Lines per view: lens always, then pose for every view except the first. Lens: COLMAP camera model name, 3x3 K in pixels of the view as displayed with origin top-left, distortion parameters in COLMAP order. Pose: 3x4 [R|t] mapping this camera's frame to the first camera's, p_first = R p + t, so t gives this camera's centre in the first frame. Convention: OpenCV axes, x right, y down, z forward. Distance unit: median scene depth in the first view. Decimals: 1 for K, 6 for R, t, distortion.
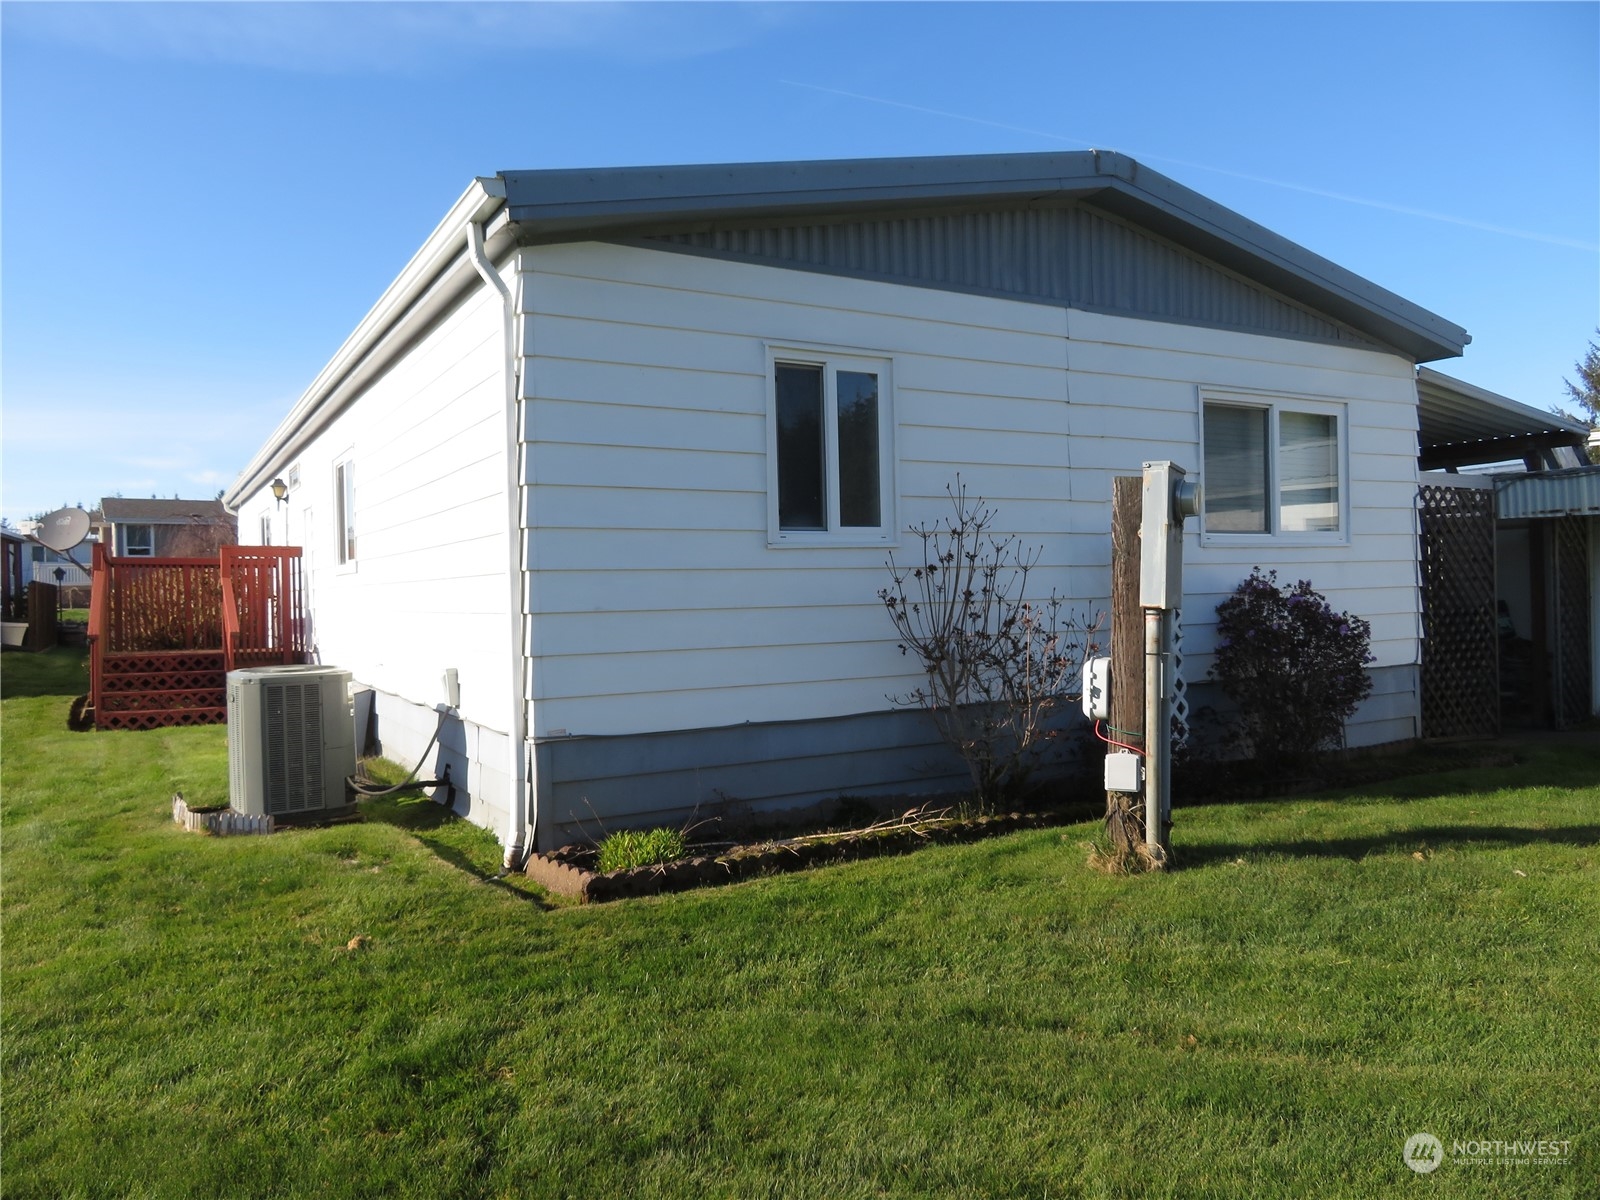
lens RADIAL K [[1165.1, 0, 800.0], [0, 1165.1, 600.0], [0, 0, 1]] dist [0.001773, 0.001235]
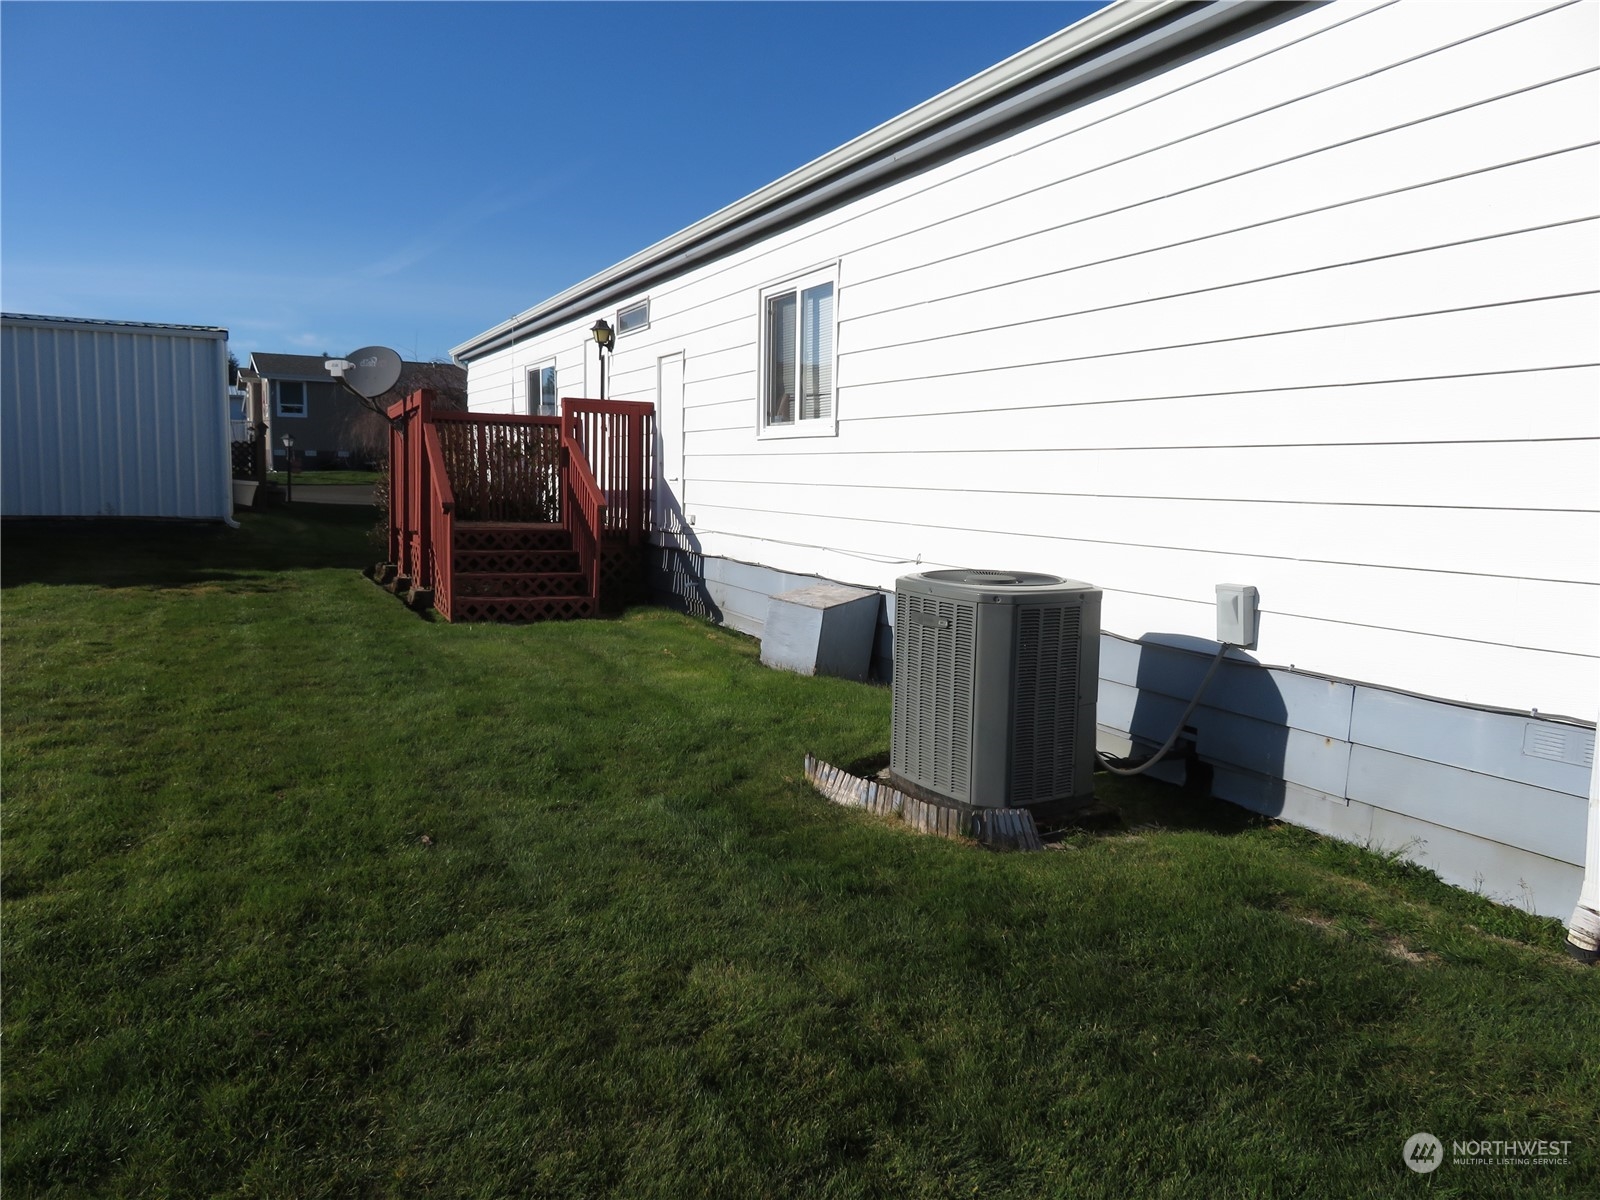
lens RADIAL K [[1165.1, 0, 800.0], [0, 1165.1, 600.0], [0, 0, 1]] dist [0.001773, 0.001235]
pose [[0.996921, 0.043436, -0.065280, -0.279963], [-0.036625, 0.994095, 0.102142, 0.005009], [0.069331, -0.099437, 0.992626, 0.190288]]
